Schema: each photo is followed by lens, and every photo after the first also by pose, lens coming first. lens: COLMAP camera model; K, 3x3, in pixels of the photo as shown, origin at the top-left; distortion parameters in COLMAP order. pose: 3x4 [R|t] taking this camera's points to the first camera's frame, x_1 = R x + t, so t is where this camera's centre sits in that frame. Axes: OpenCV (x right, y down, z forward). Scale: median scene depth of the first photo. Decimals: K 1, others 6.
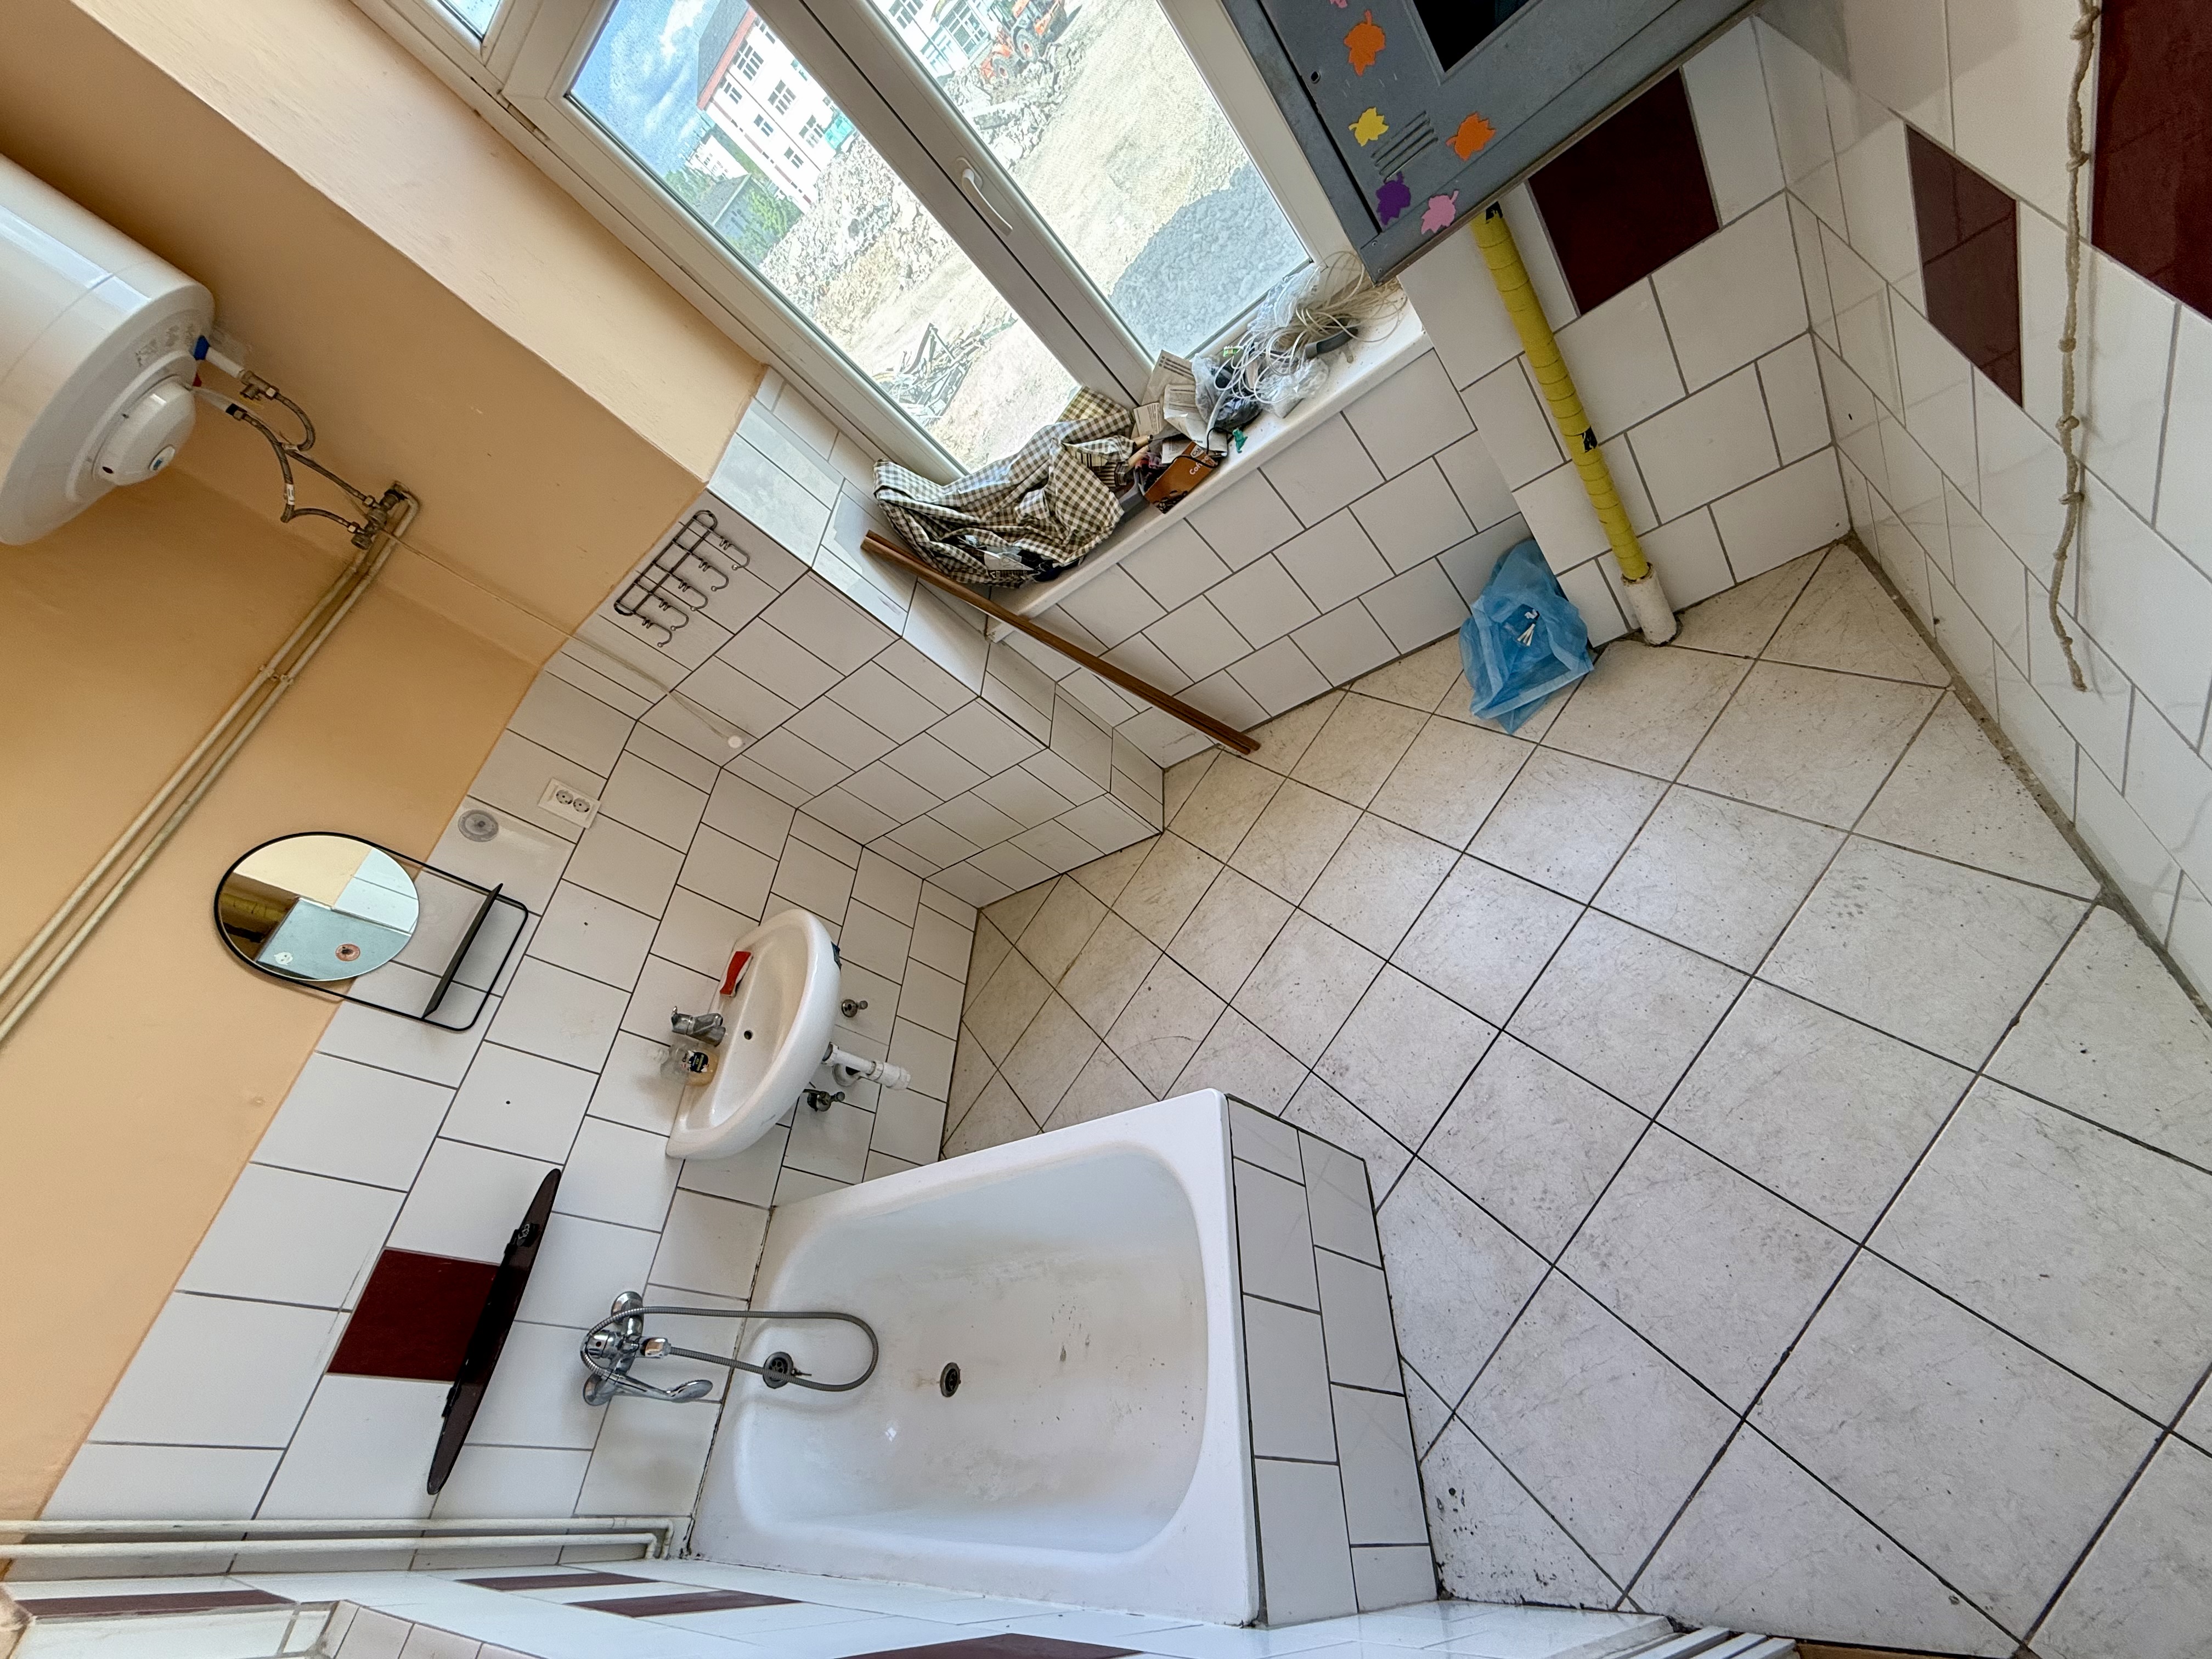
lens RADIAL K [[871.3, 0, 1114.7], [0, 871.3, 821.2], [0, 0, 1]] dist [-0.003752, -0.000137]
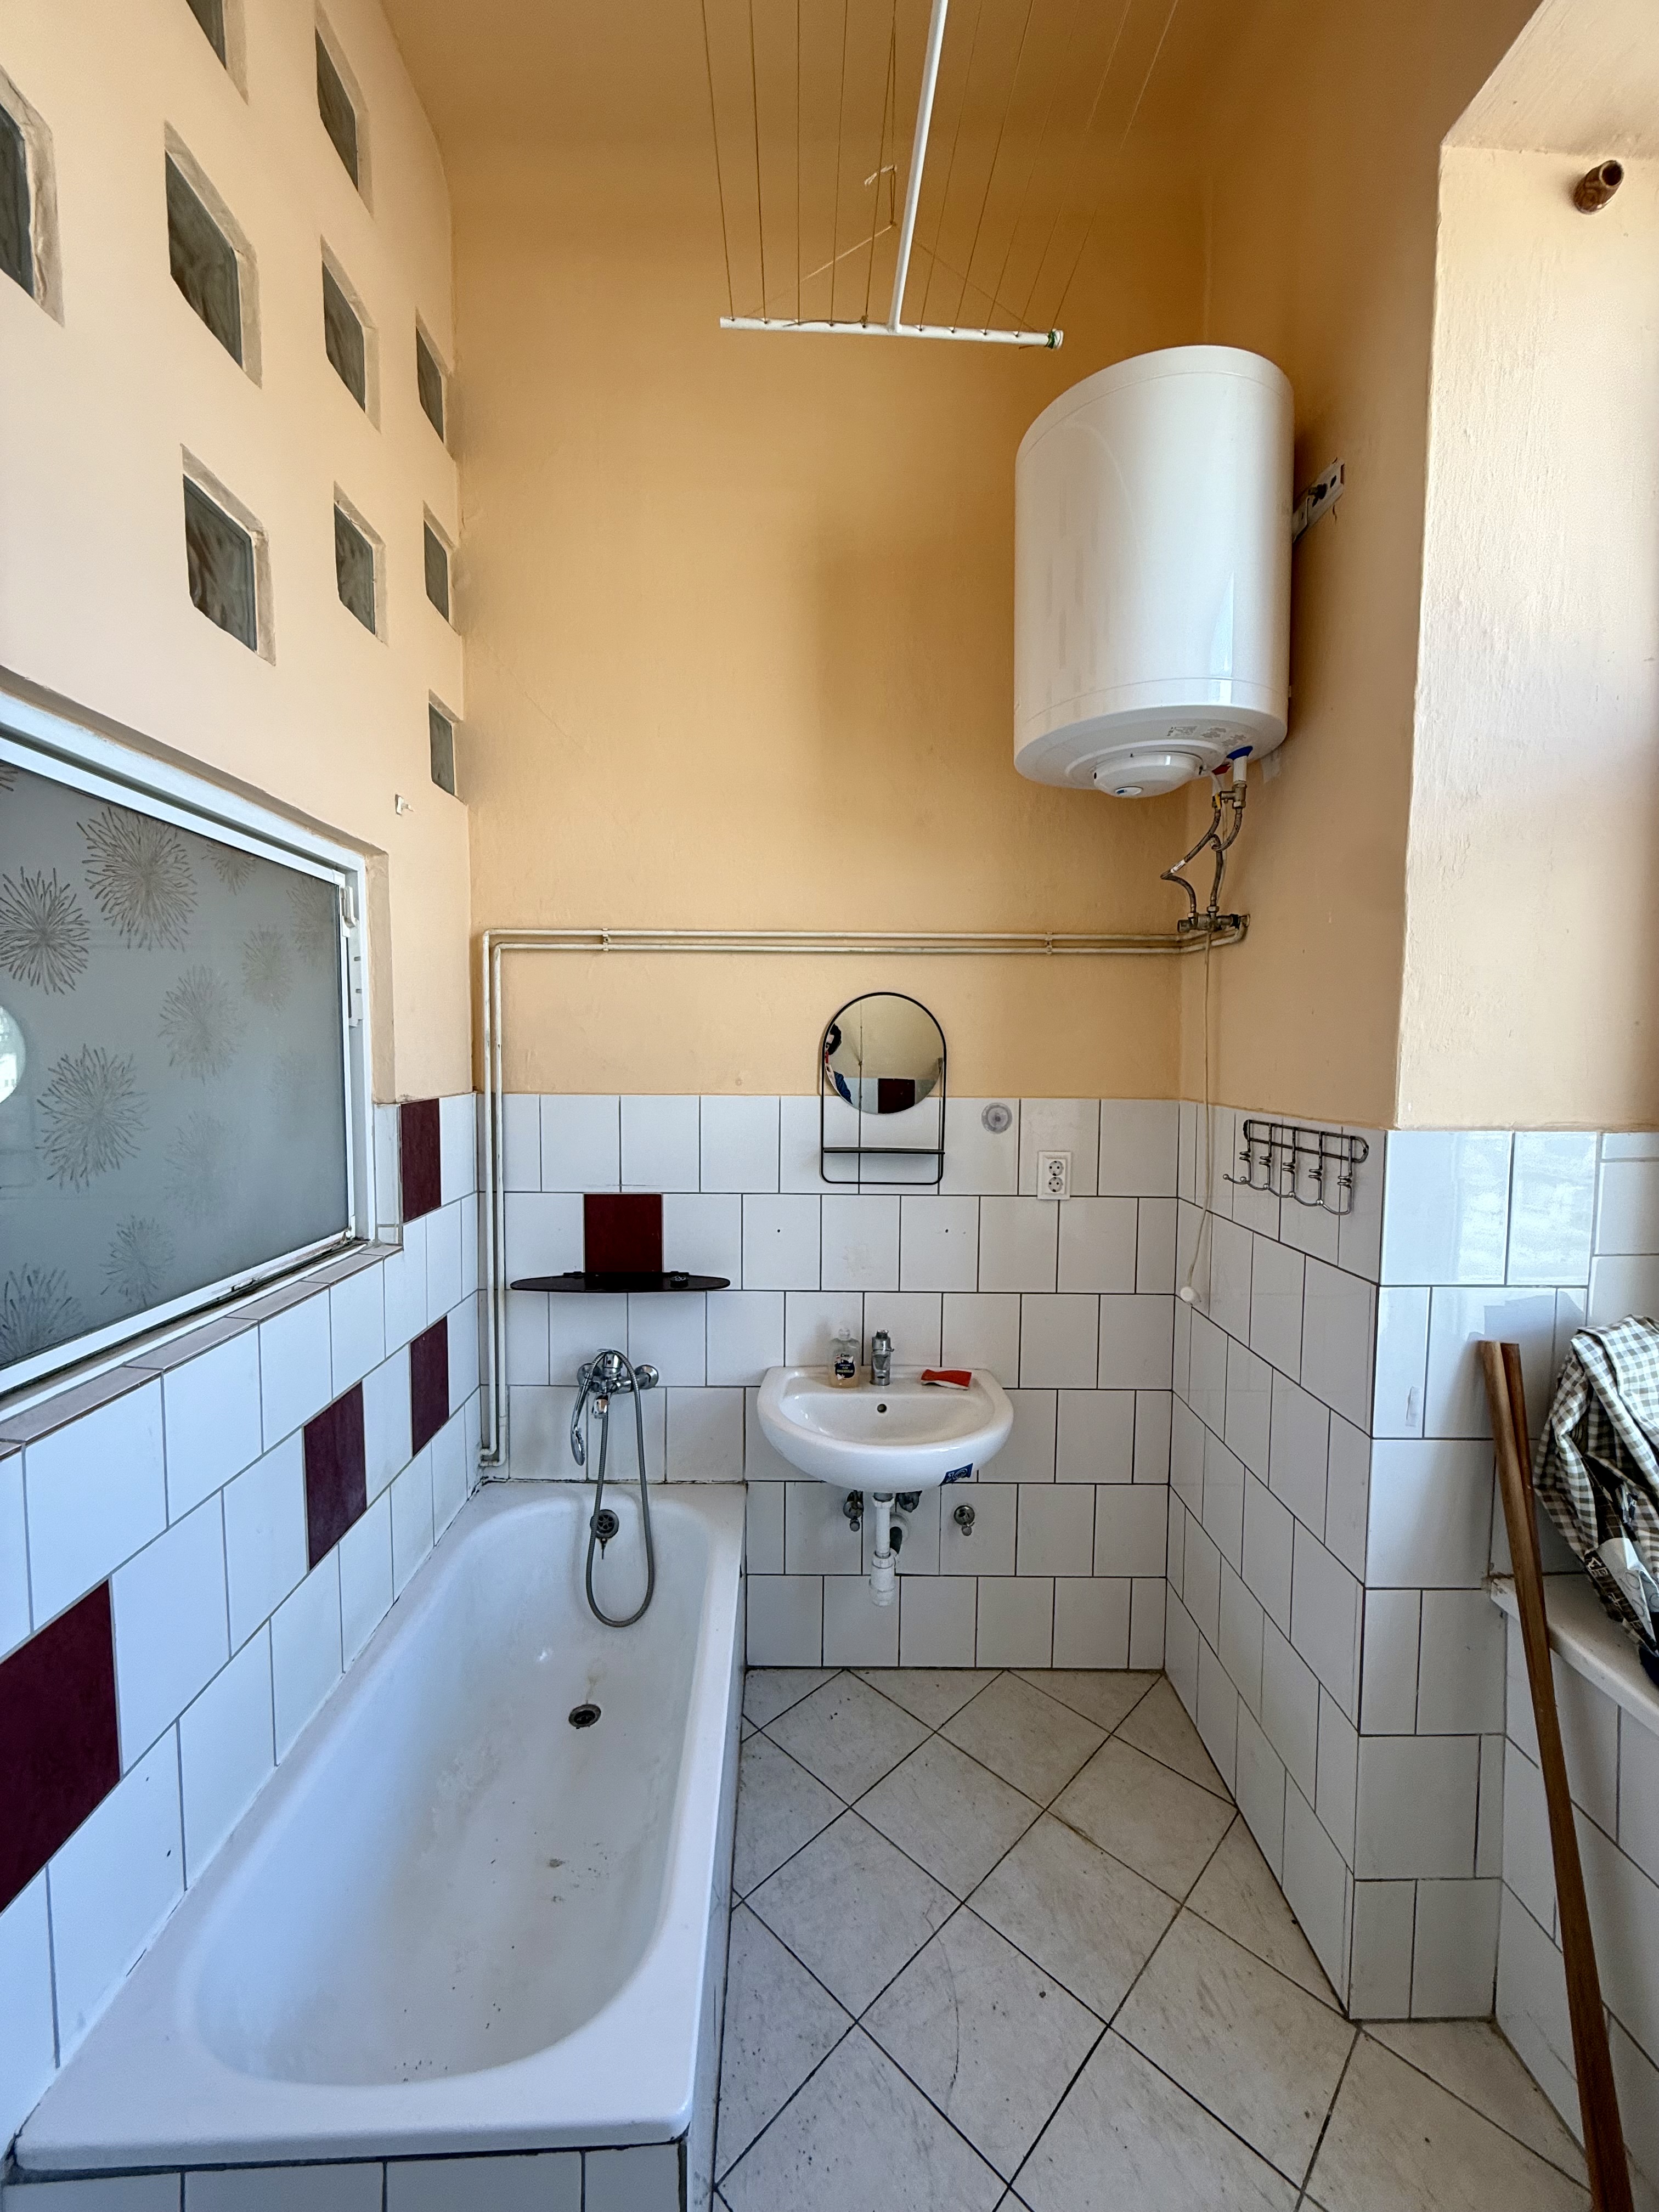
lens RADIAL K [[881.0, 0, 824.0], [0, 881.0, 1099.2], [0, 0, 1]] dist [0.000698, 0.000198]
pose [[0.044145, 0.689366, -0.723067, 0.056490], [-0.821294, 0.437123, 0.366607, -0.230055], [0.568795, 0.577666, 0.585469, 0.192943]]
